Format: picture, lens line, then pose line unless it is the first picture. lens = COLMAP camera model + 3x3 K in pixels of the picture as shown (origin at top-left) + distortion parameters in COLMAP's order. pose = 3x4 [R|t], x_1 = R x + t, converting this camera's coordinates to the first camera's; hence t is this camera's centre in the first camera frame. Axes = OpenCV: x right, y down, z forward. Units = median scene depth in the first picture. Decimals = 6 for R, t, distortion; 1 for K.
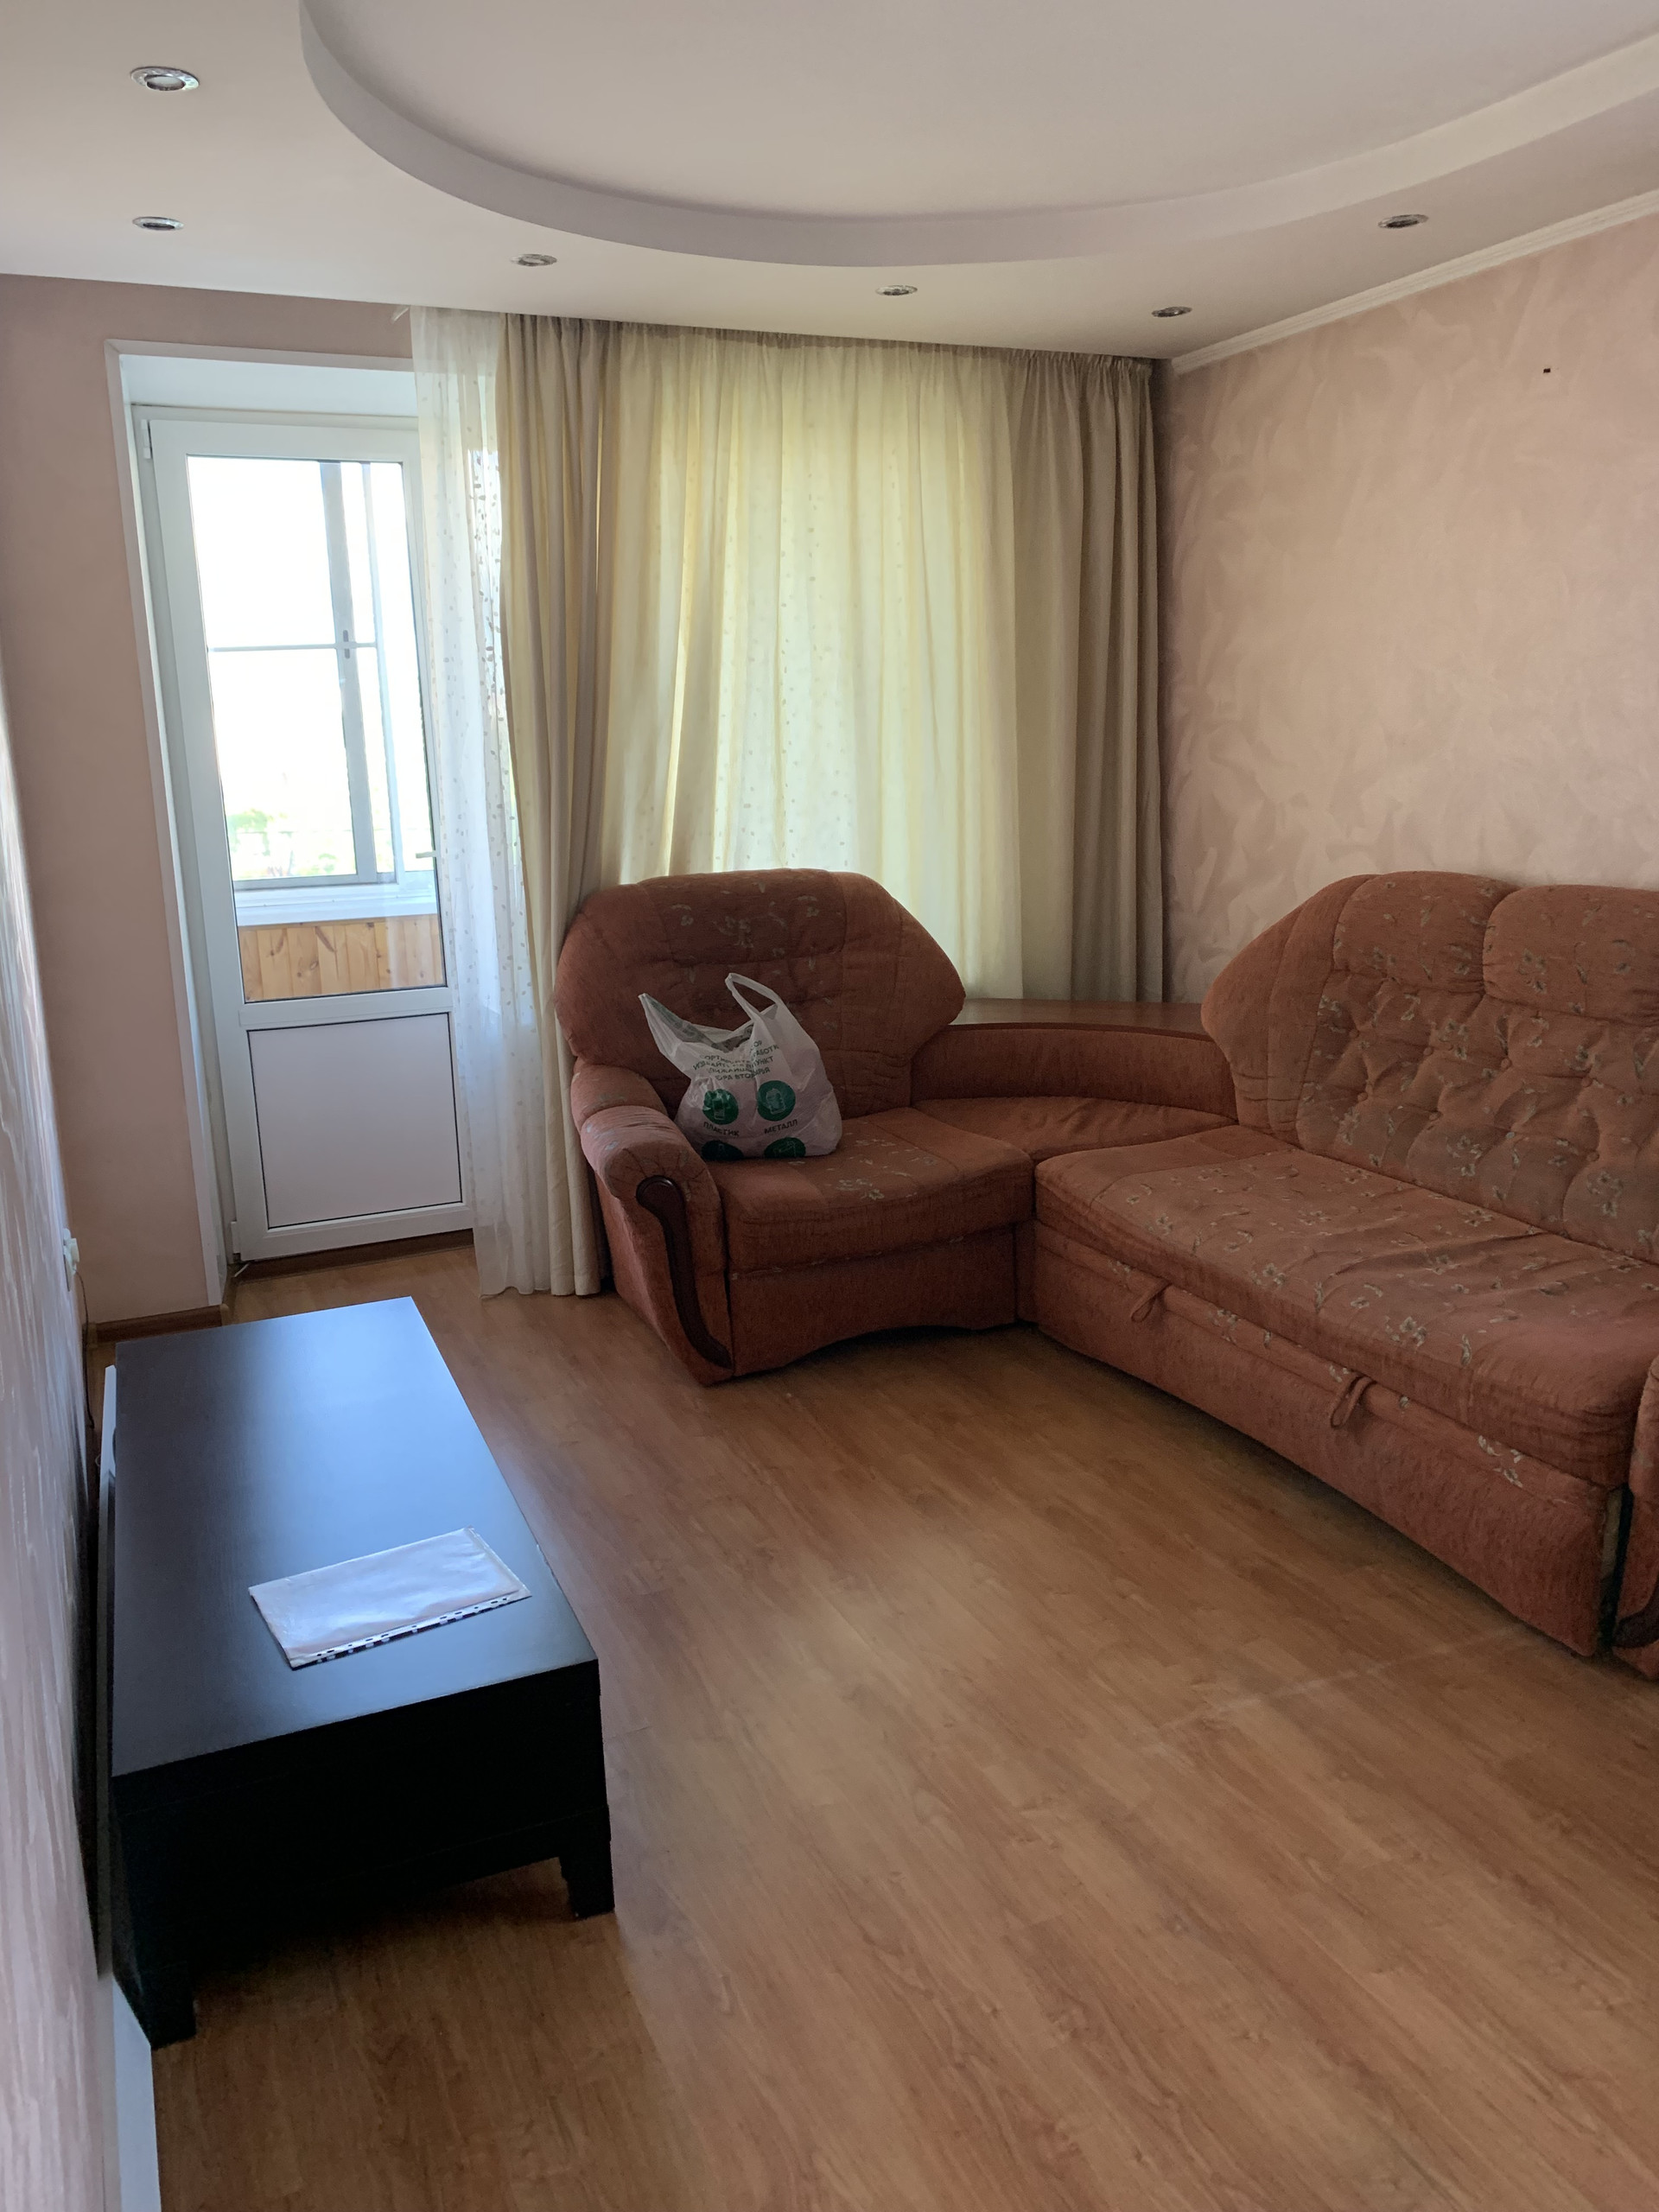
lens RADIAL K [[1710.7, 0, 830.5], [0, 1710.7, 1100.6], [0, 0, 1]] dist [0.020336, -0.026772]
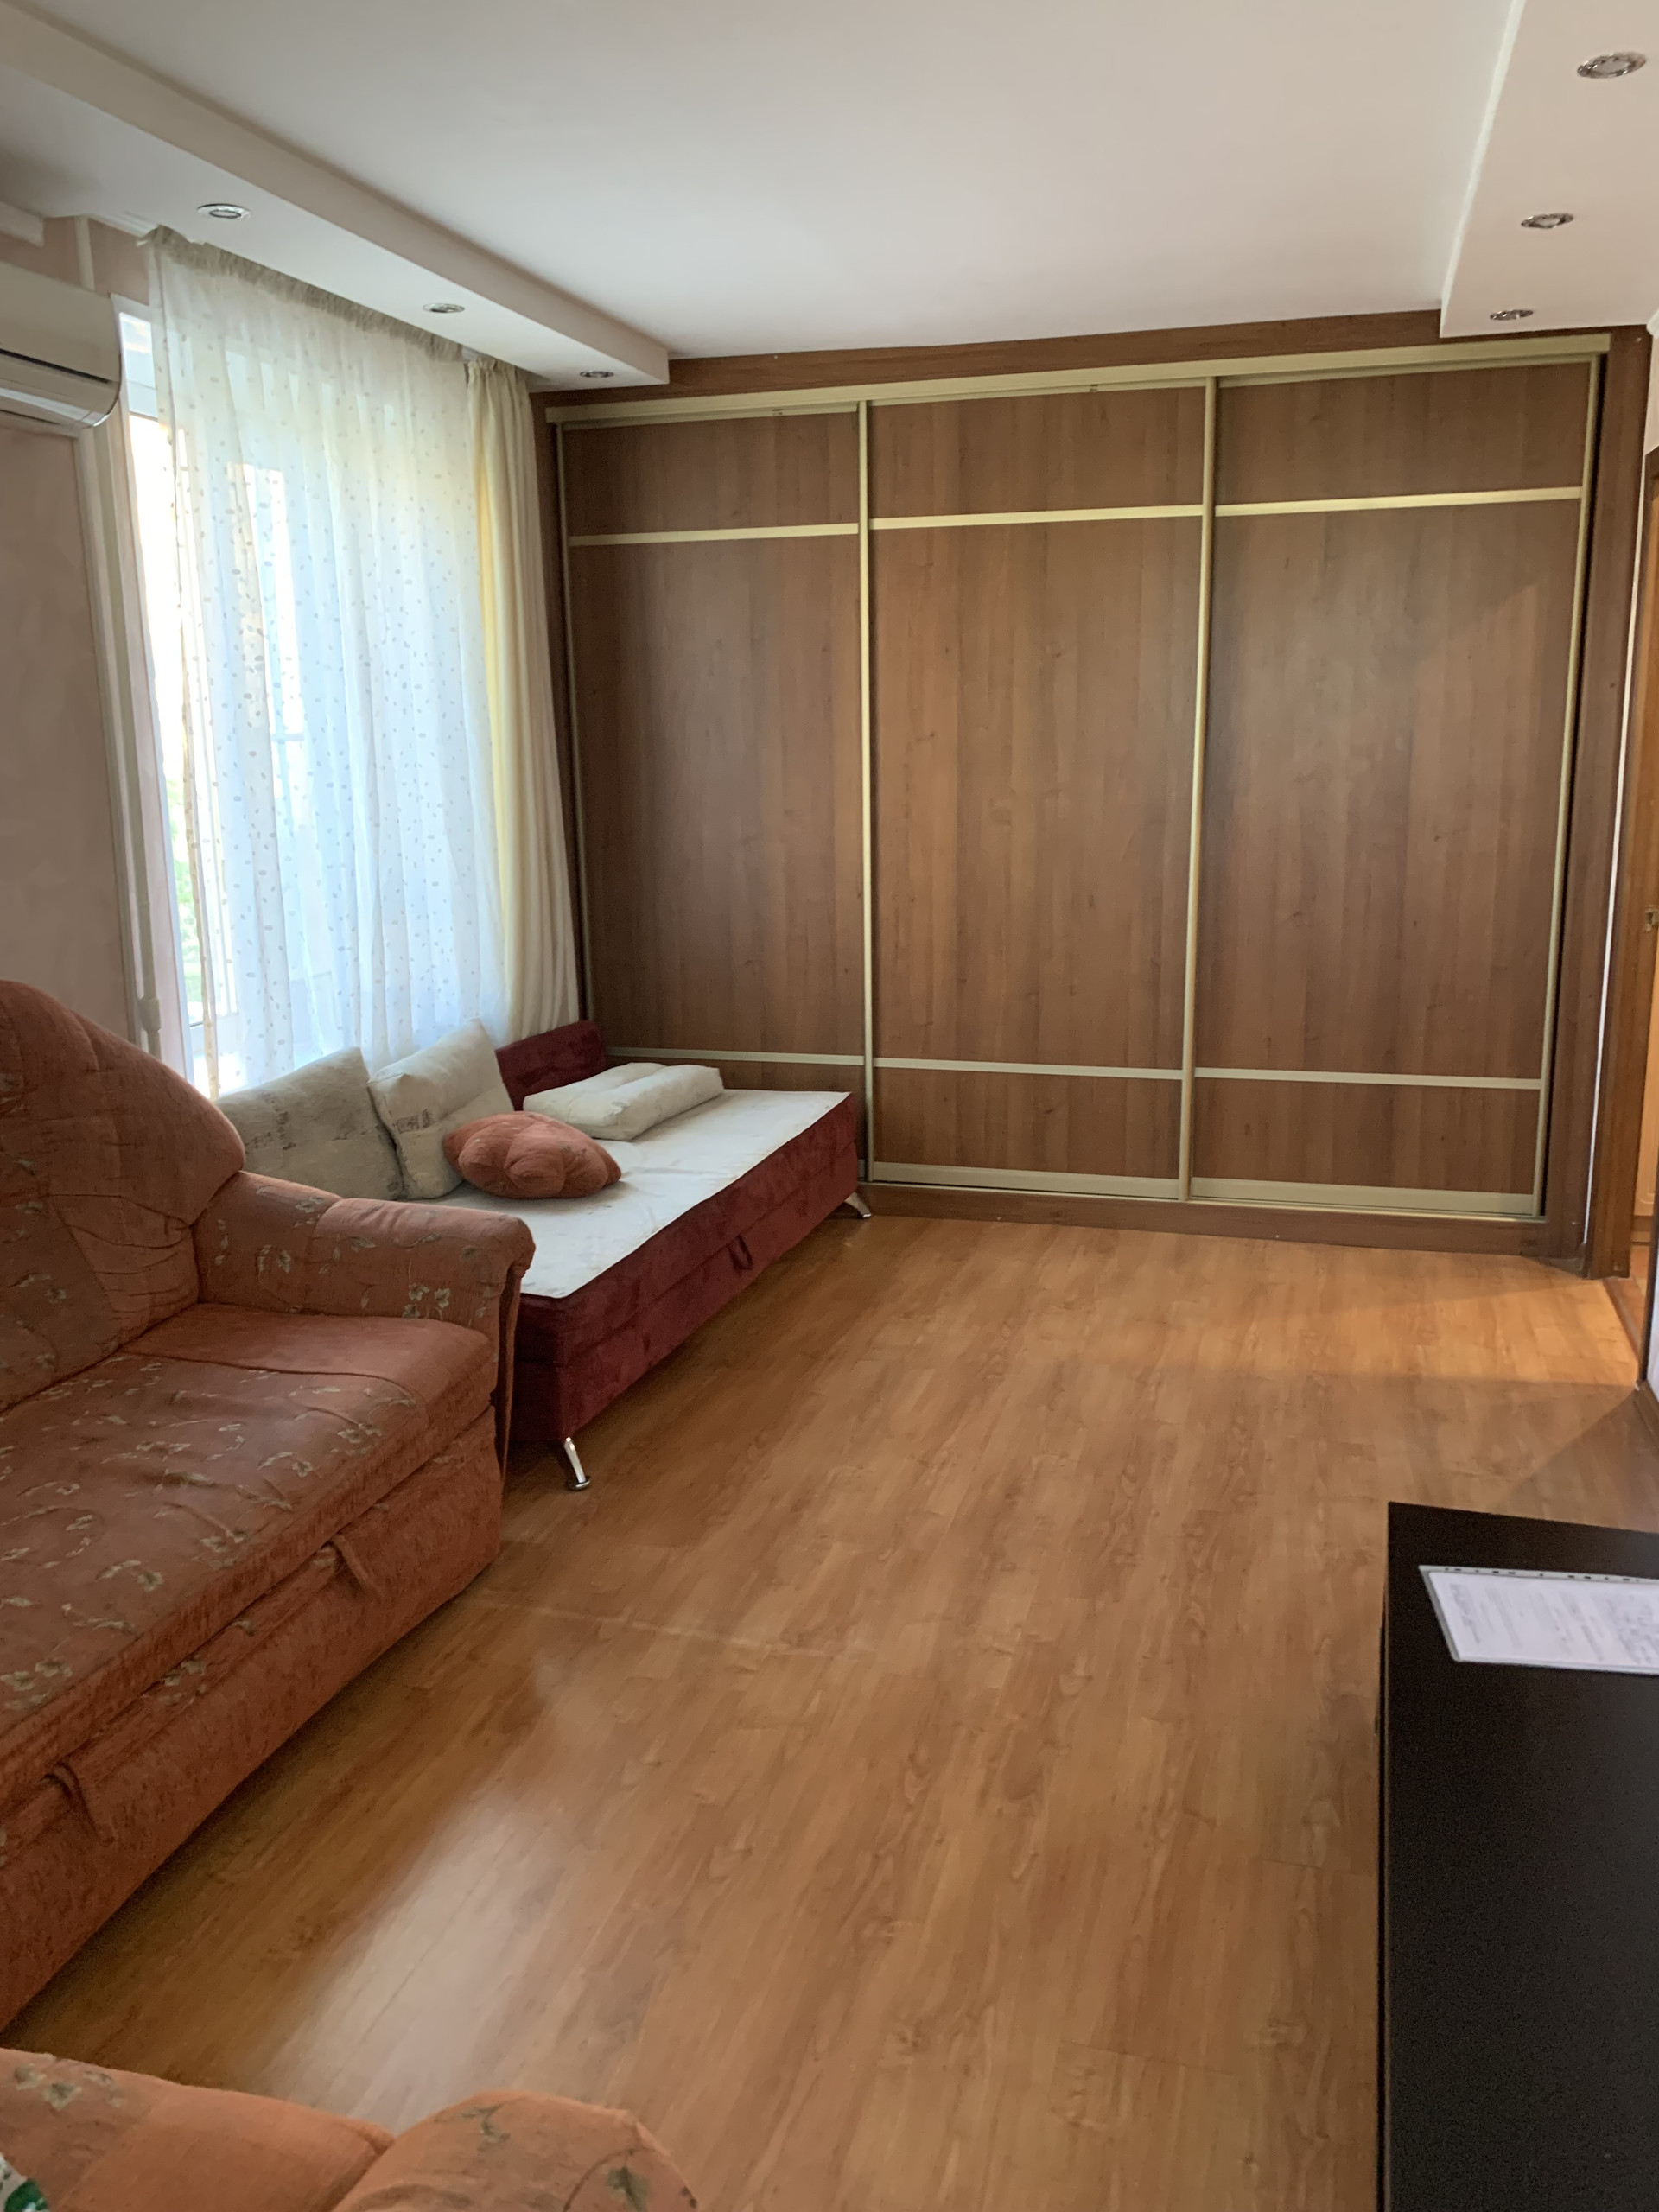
lens RADIAL K [[1710.7, 0, 833.0], [0, 1710.7, 1106.2], [0, 0, 1]] dist [0.020336, -0.026772]
pose [[-0.774598, -0.092461, 0.625658, -0.514390], [0.174613, 0.919541, 0.352072, -0.382541], [-0.607872, 0.381962, -0.696130, 1.816332]]
